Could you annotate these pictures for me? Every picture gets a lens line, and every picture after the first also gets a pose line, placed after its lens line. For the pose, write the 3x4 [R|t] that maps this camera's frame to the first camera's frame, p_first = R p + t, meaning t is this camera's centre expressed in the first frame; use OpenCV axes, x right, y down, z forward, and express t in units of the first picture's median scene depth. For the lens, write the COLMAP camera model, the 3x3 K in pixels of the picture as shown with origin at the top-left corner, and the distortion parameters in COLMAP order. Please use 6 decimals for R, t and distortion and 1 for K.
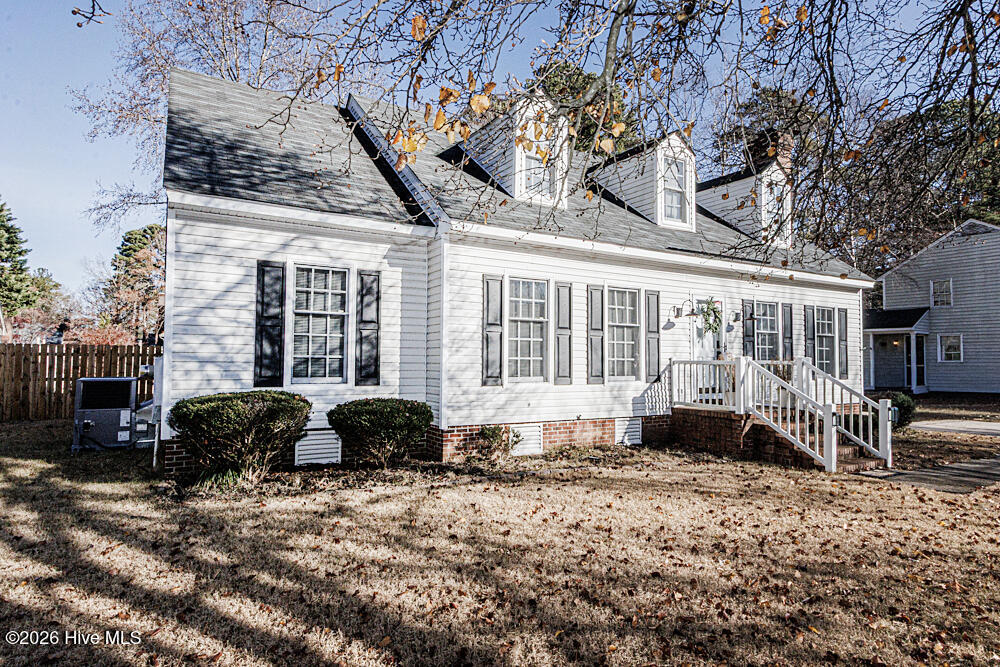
lens RADIAL K [[567.5, 0, 478.7], [0, 567.5, 333.4], [0, 0, 1]] dist [0.002971, 0.000879]
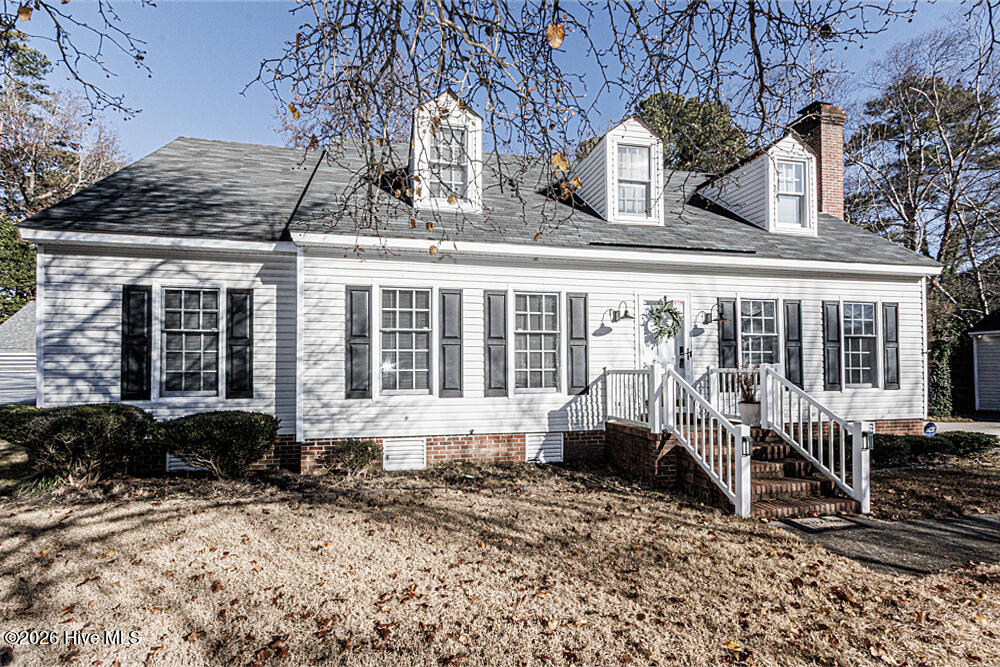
lens RADIAL K [[461.2, 0, 501.0], [0, 461.2, 359.2], [0, 0, 1]] dist [0.000235, -0.000007]
pose [[0.950894, -0.020403, -0.308844, 0.515304], [0.027406, 0.999456, 0.018351, 0.016303], [0.308302, -0.025914, 0.950936, 0.325242]]
